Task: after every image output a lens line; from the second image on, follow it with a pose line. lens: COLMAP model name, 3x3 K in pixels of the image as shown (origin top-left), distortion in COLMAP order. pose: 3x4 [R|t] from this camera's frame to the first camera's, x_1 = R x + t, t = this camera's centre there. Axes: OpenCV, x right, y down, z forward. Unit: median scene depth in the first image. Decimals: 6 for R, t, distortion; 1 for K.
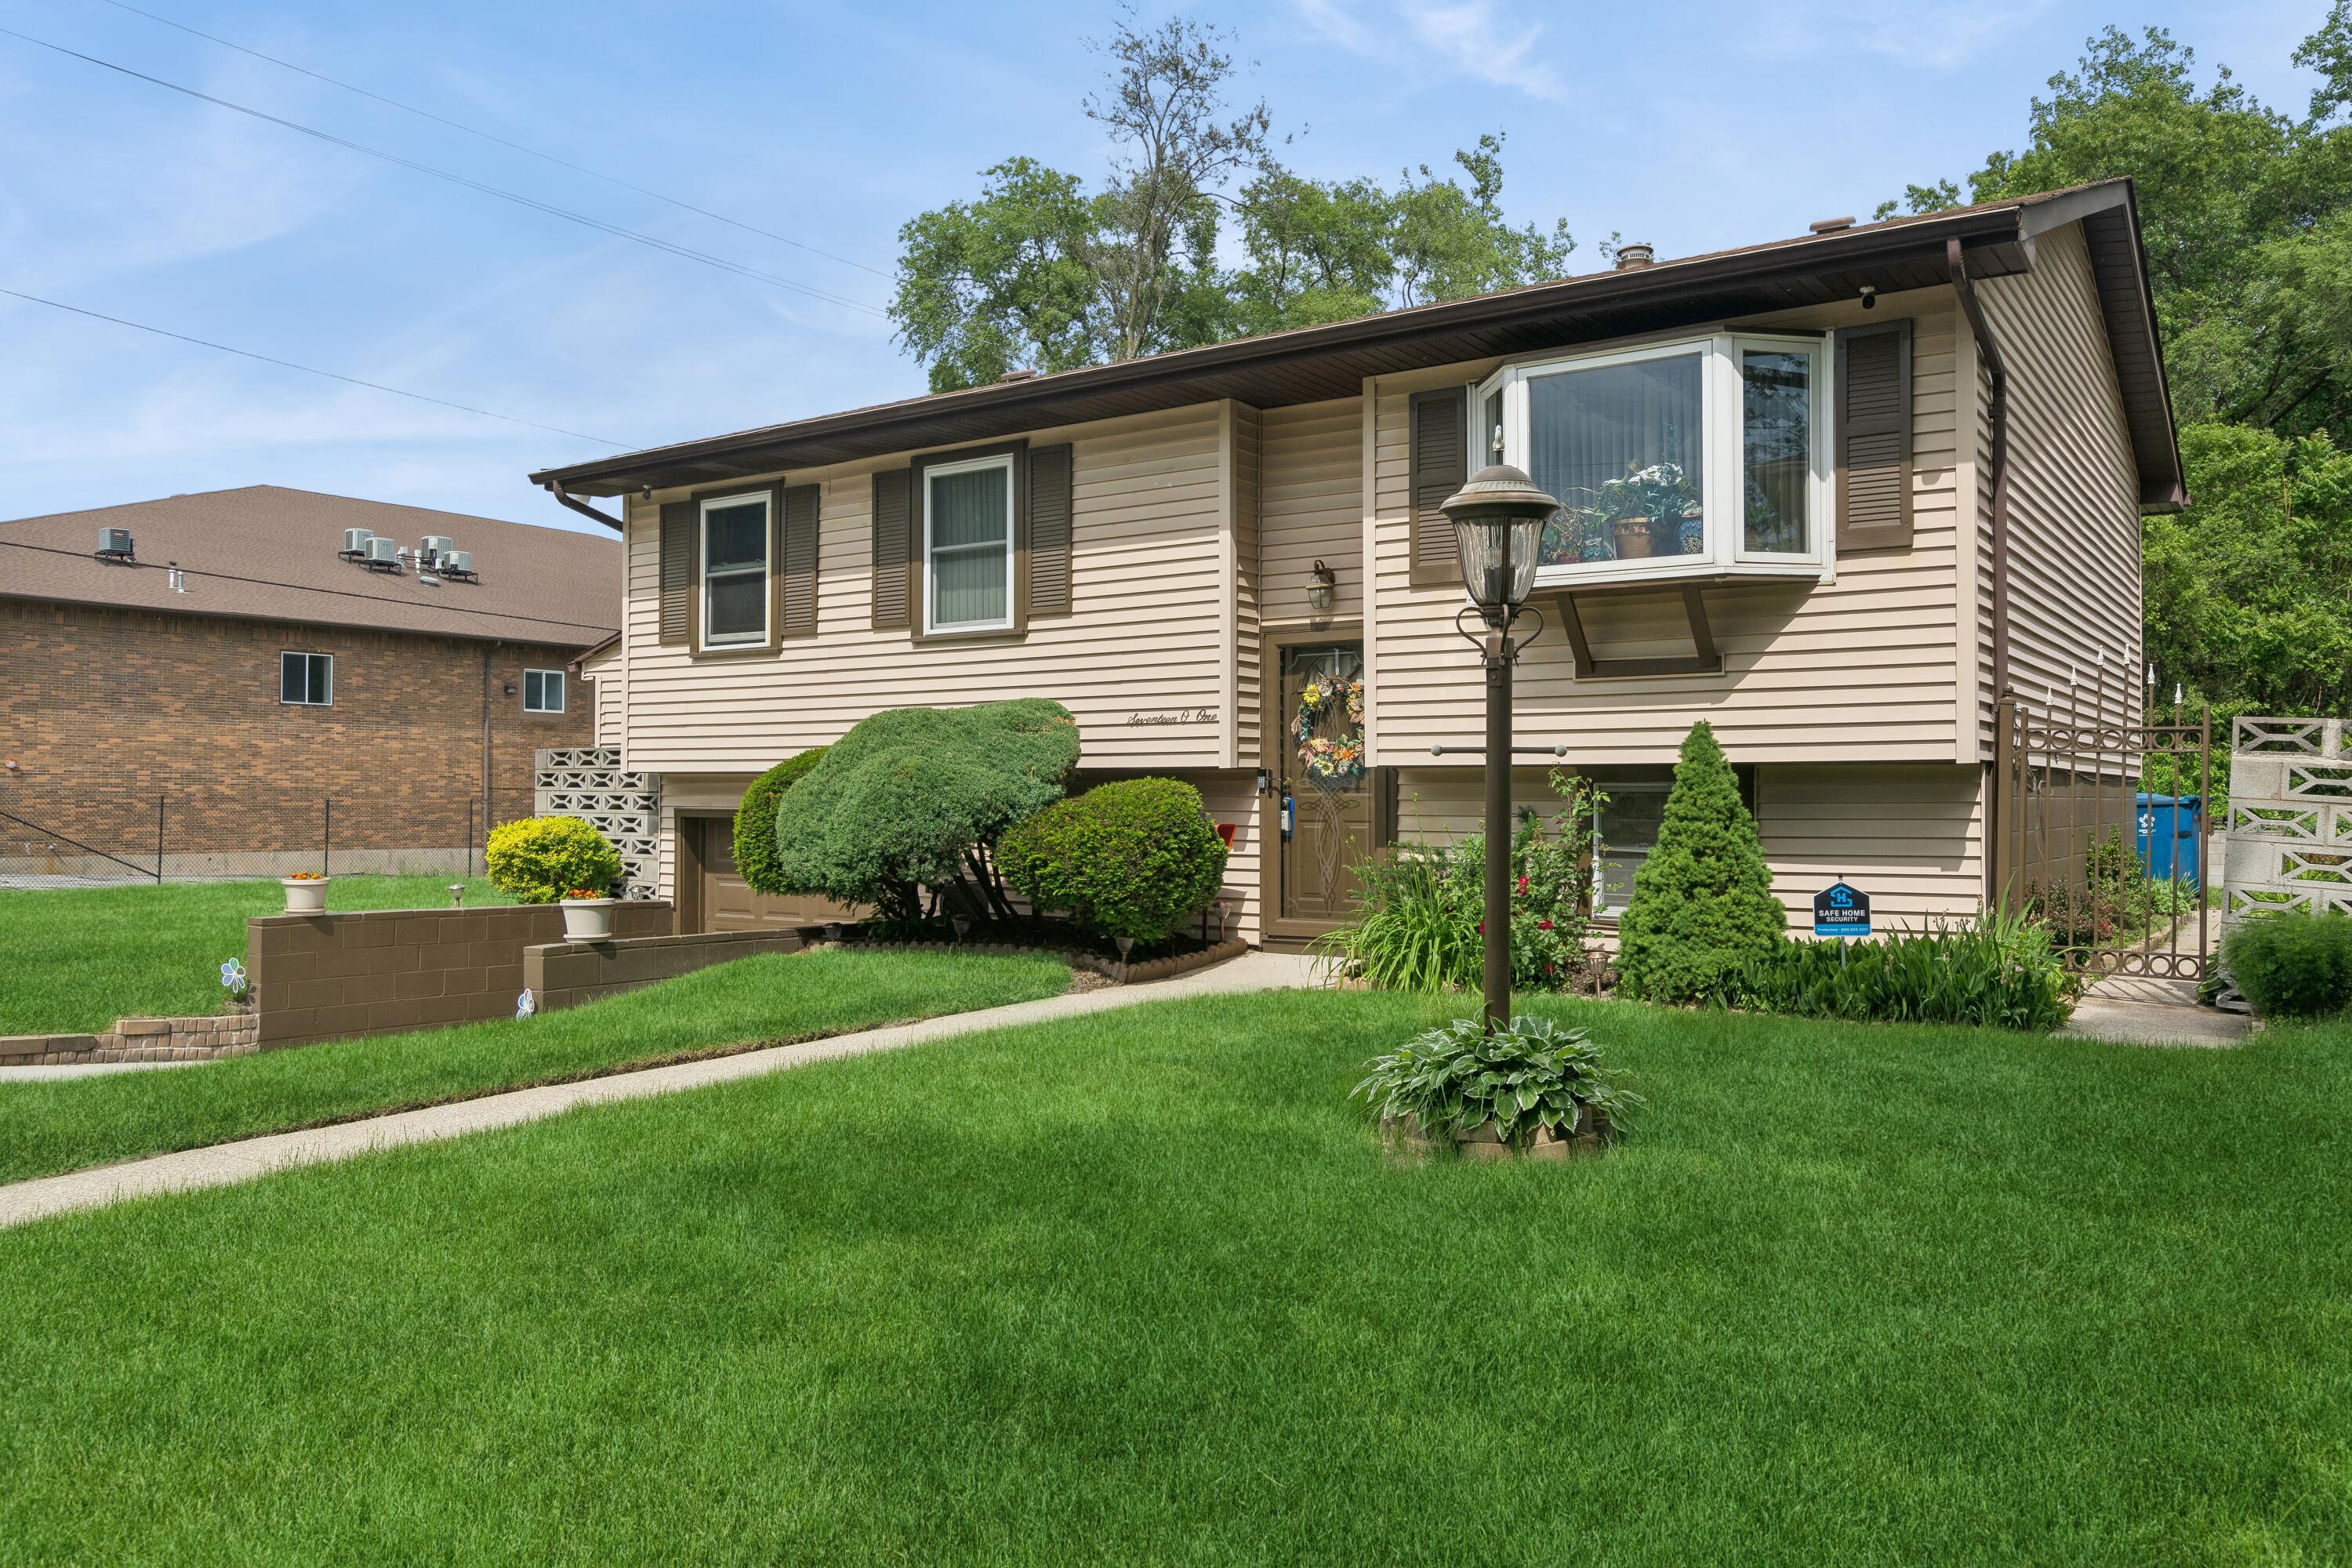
lens RADIAL K [[1690.7, 0, 1176.0], [0, 1690.7, 784.0], [0, 0, 1]] dist [-0.005803, -0.007375]
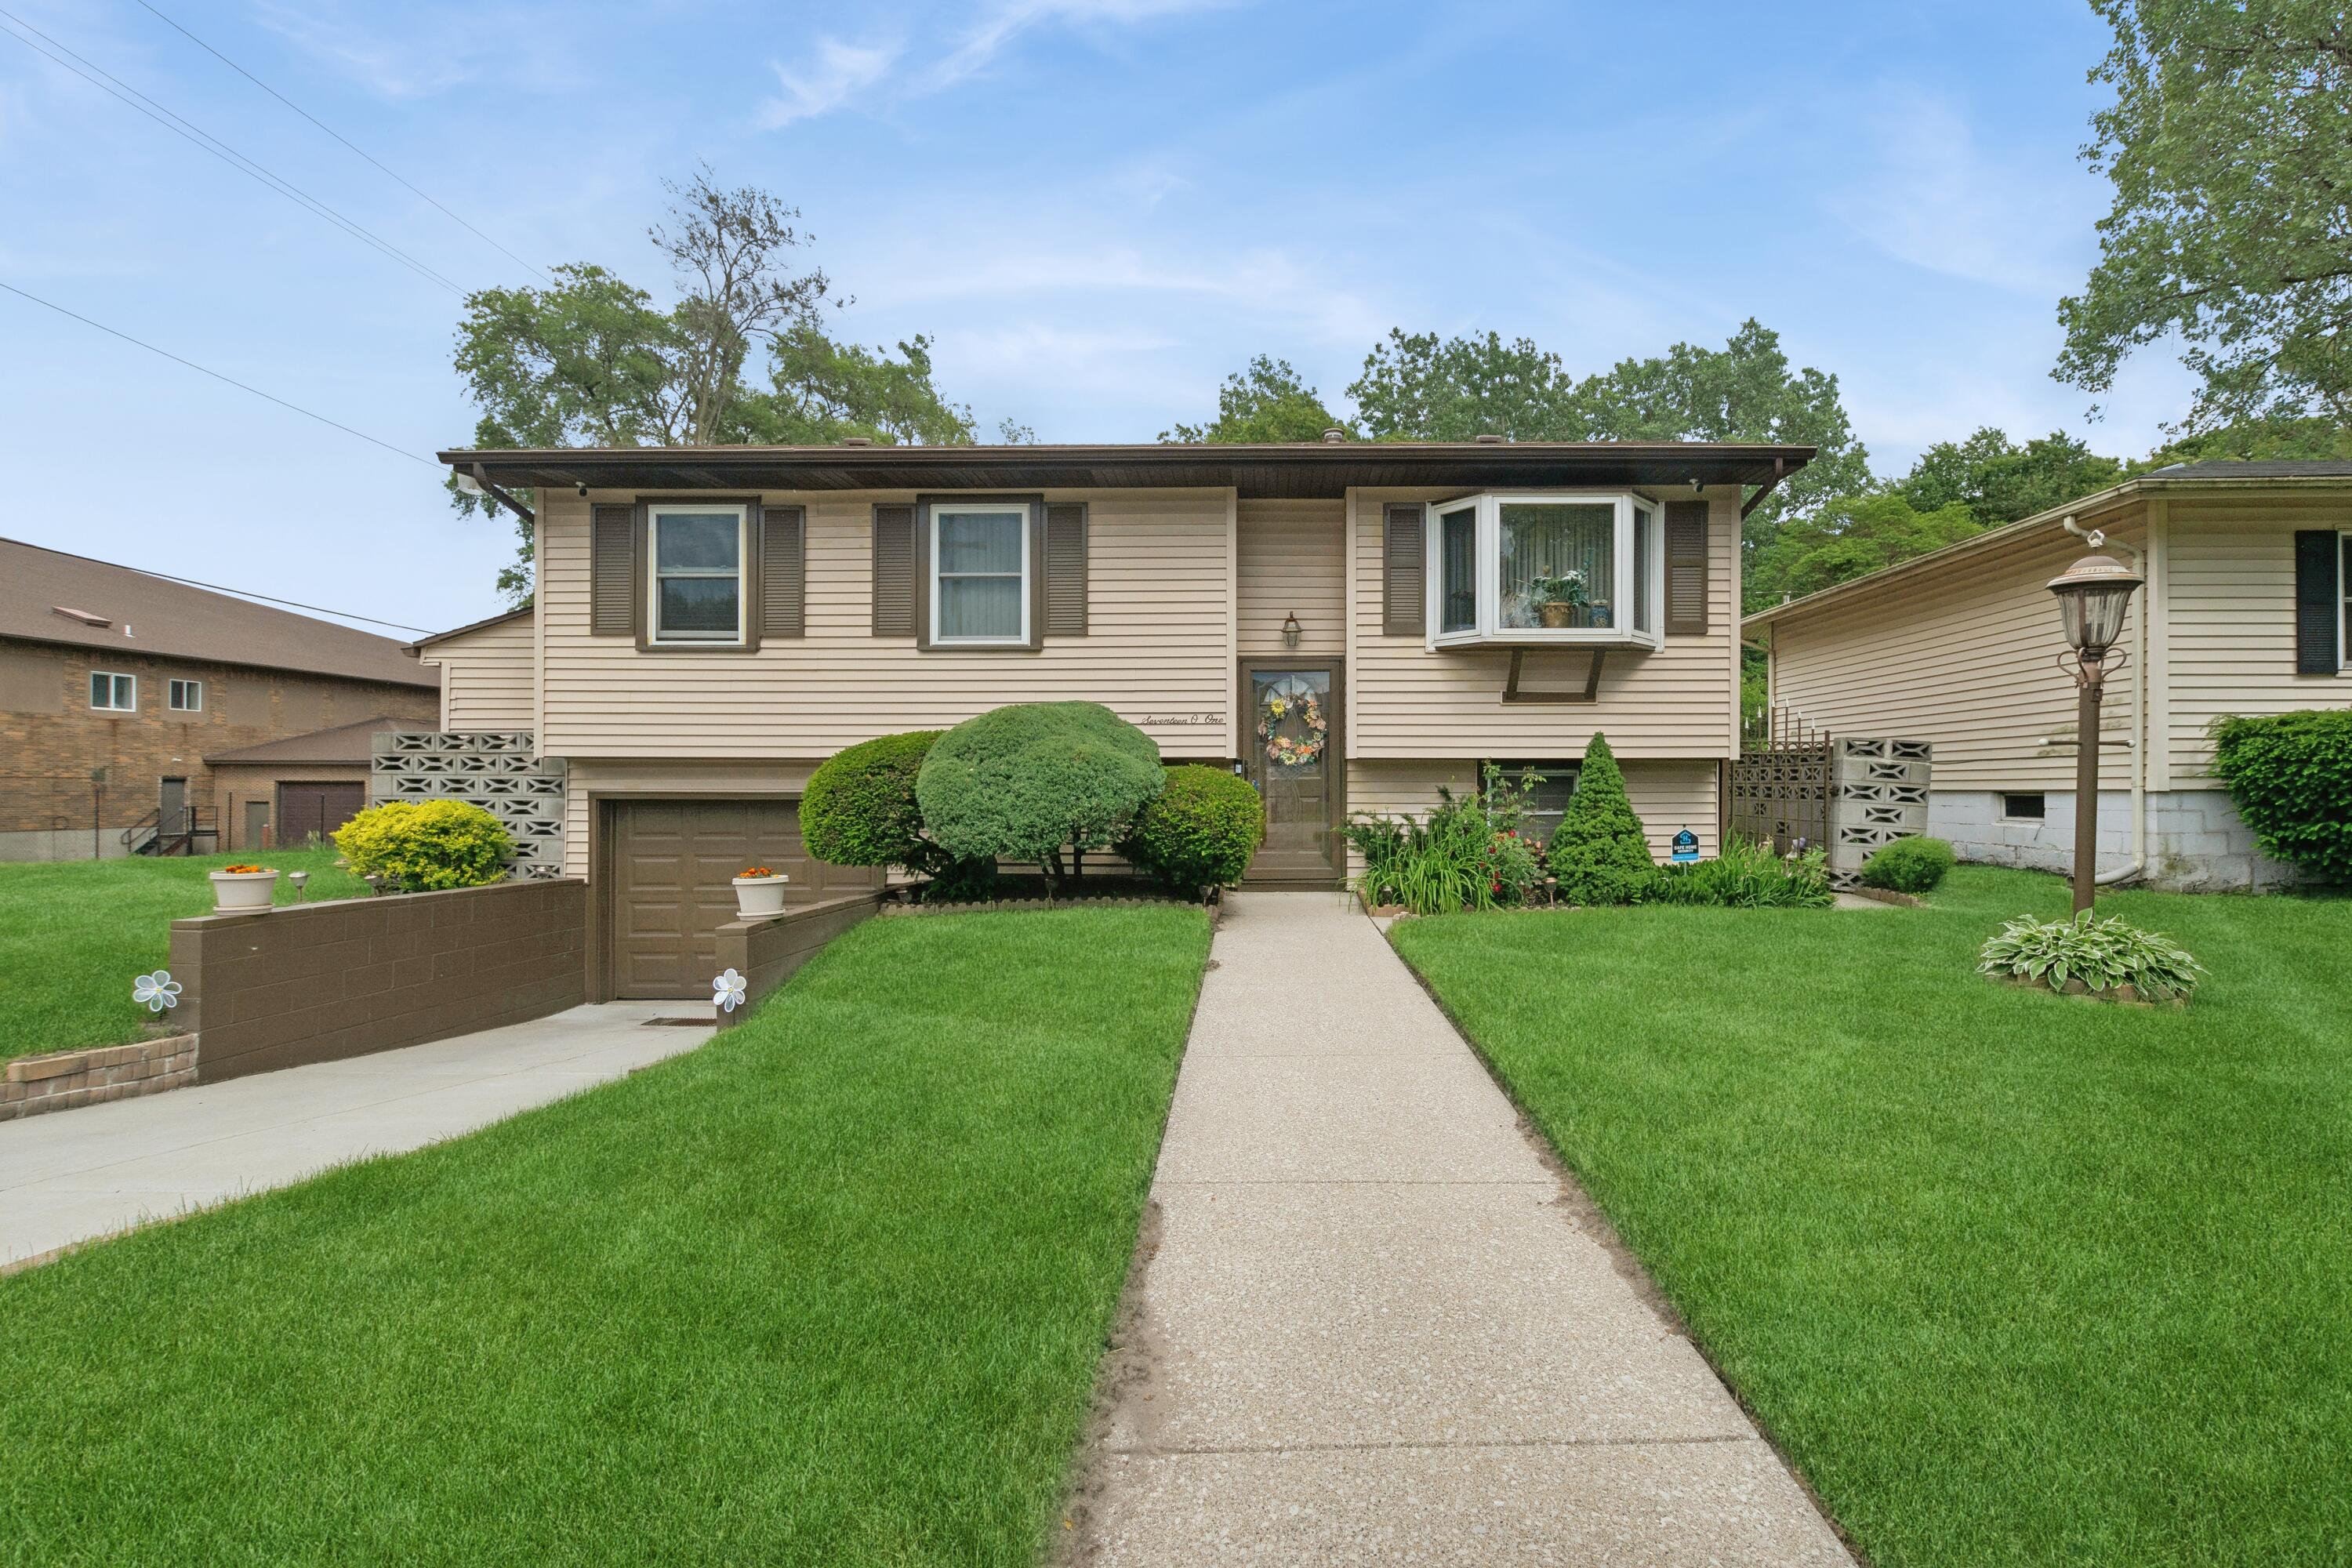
lens RADIAL K [[1067.1, 0, 1243.2], [0, 1067.1, 789.6], [0, 0, 1]] dist [0.000618, -0.000057]
pose [[0.827455, -0.003061, 0.561524, -0.372738], [-0.003269, 0.999942, 0.010268, 0.005916], [-0.561523, -0.010332, 0.827397, 0.236584]]
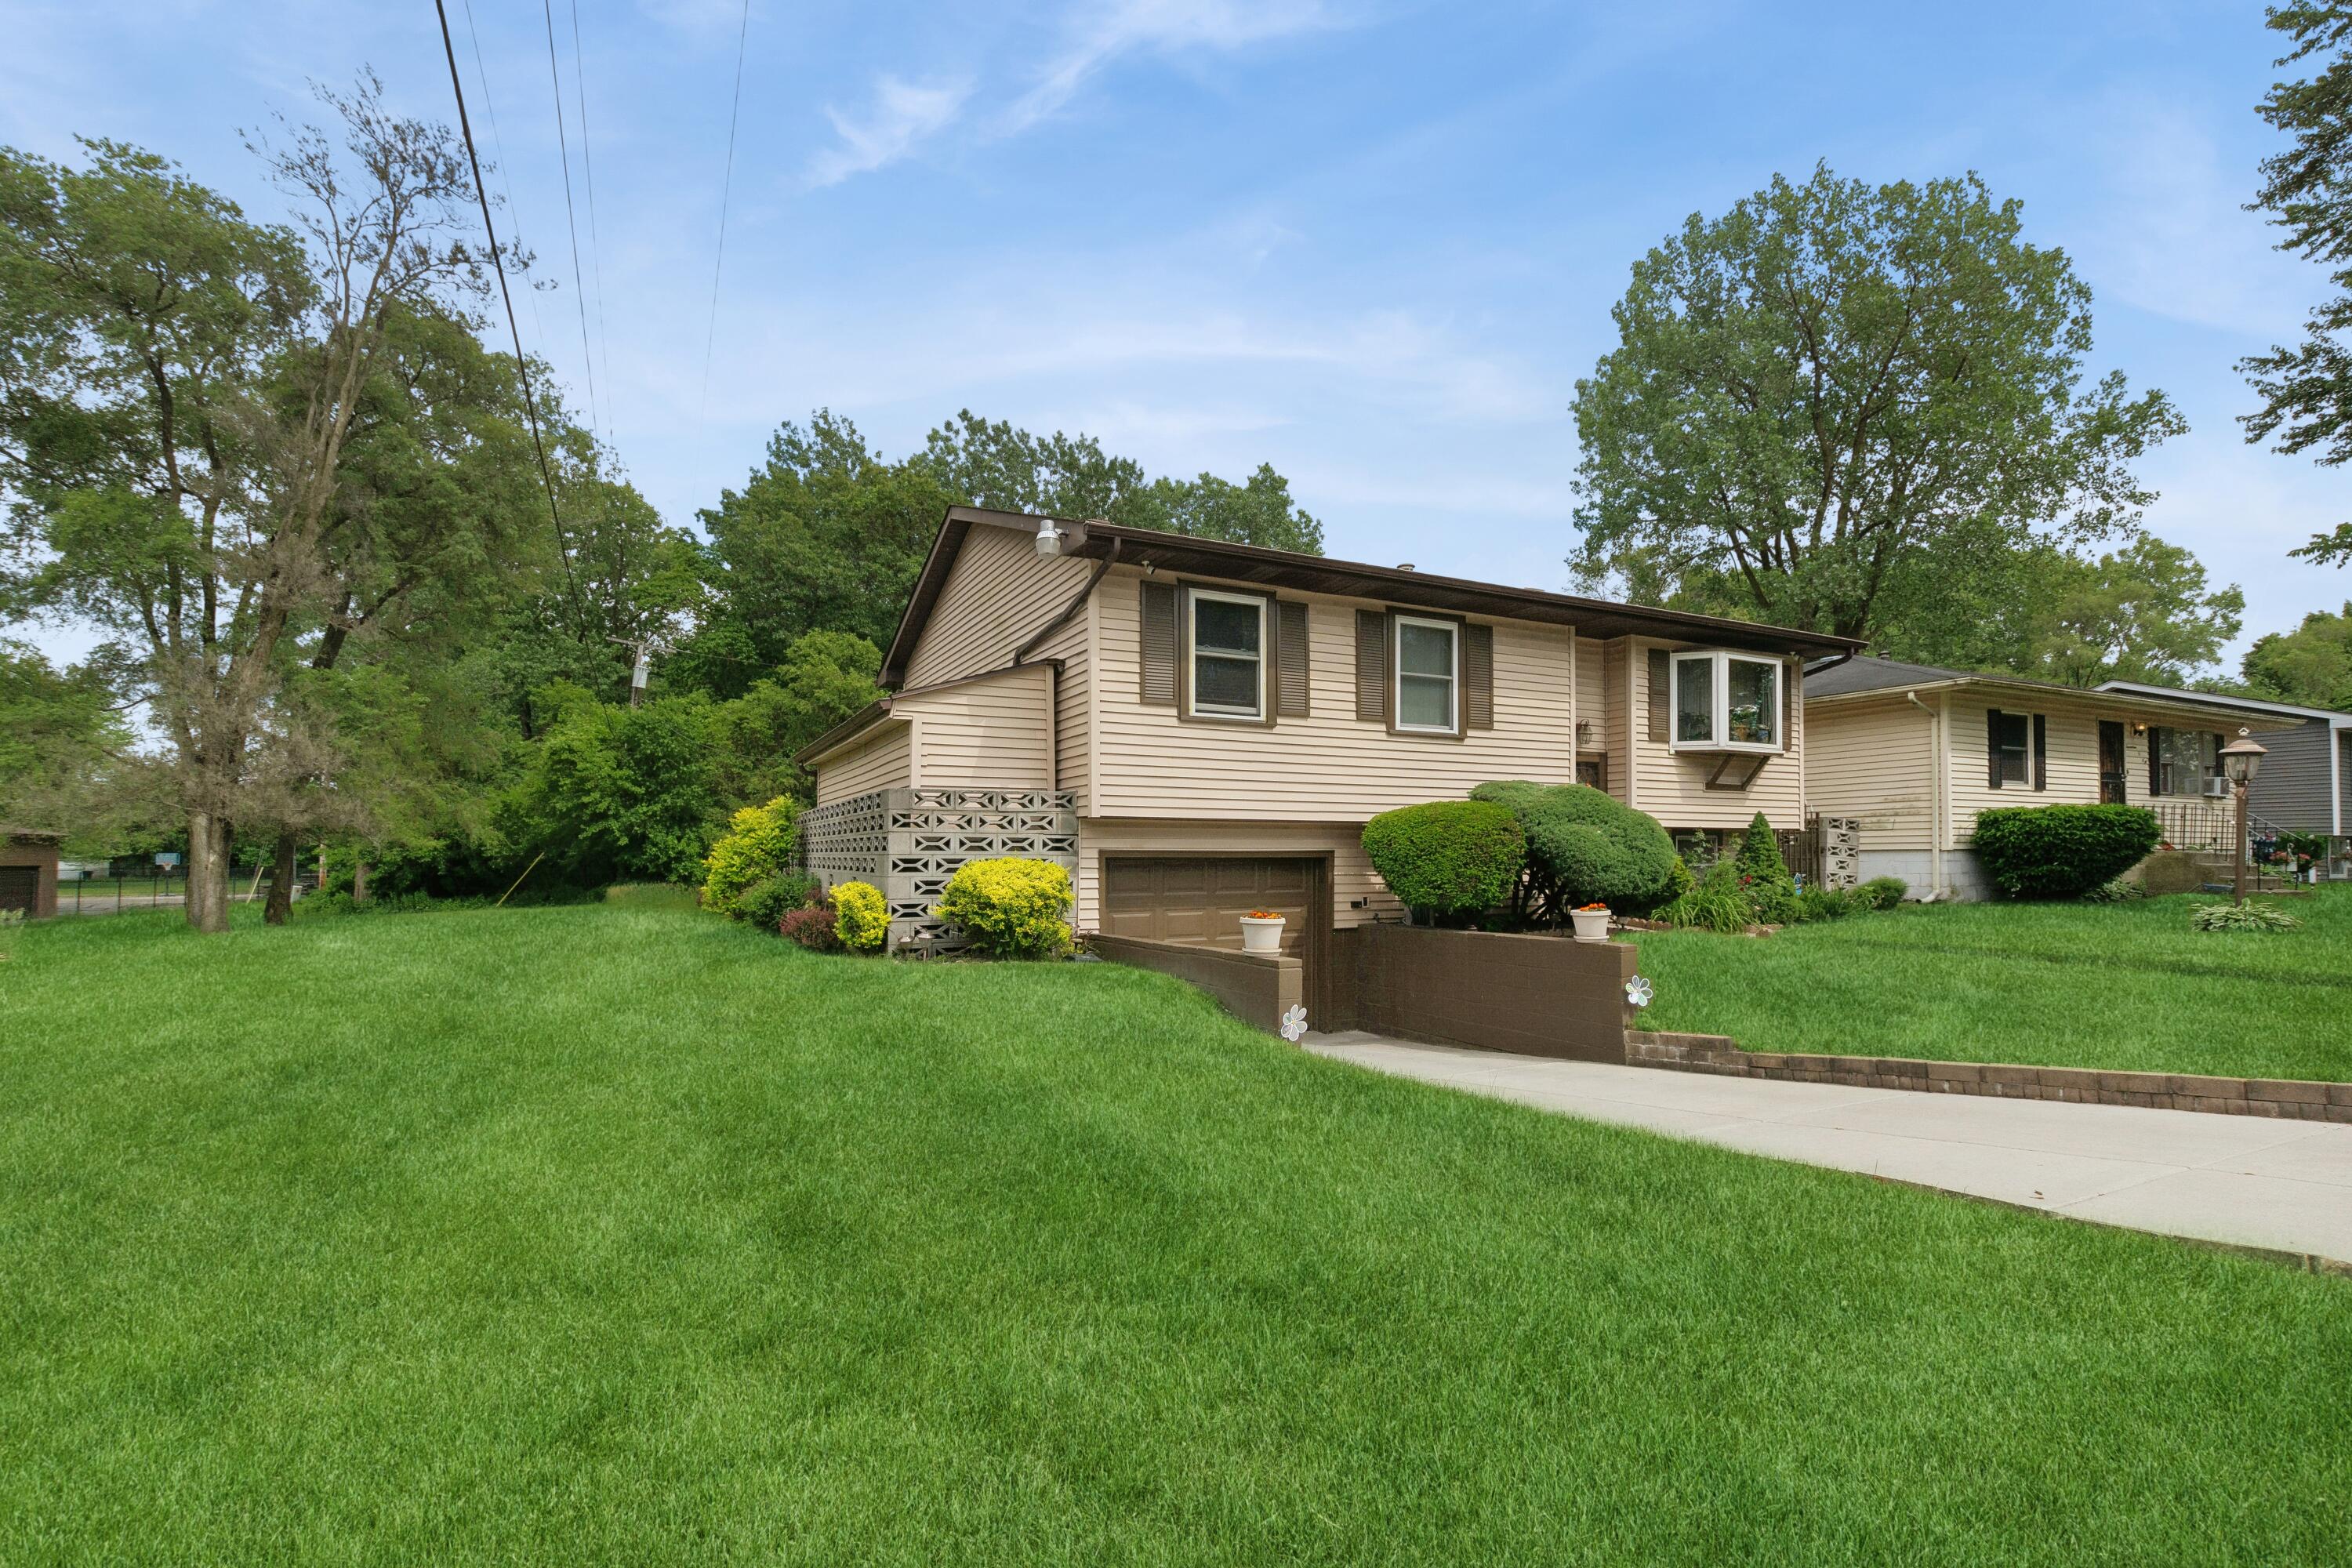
lens RADIAL K [[1039.8, 0, 1172.0], [0, 1039.8, 844.8], [0, 0, 1]] dist [0.002120, 0.000090]
pose [[0.463051, 0.002843, 0.886327, -0.981767], [-0.005731, 0.999984, -0.000214, 0.011538], [-0.886313, -0.004980, 0.463060, 0.720531]]
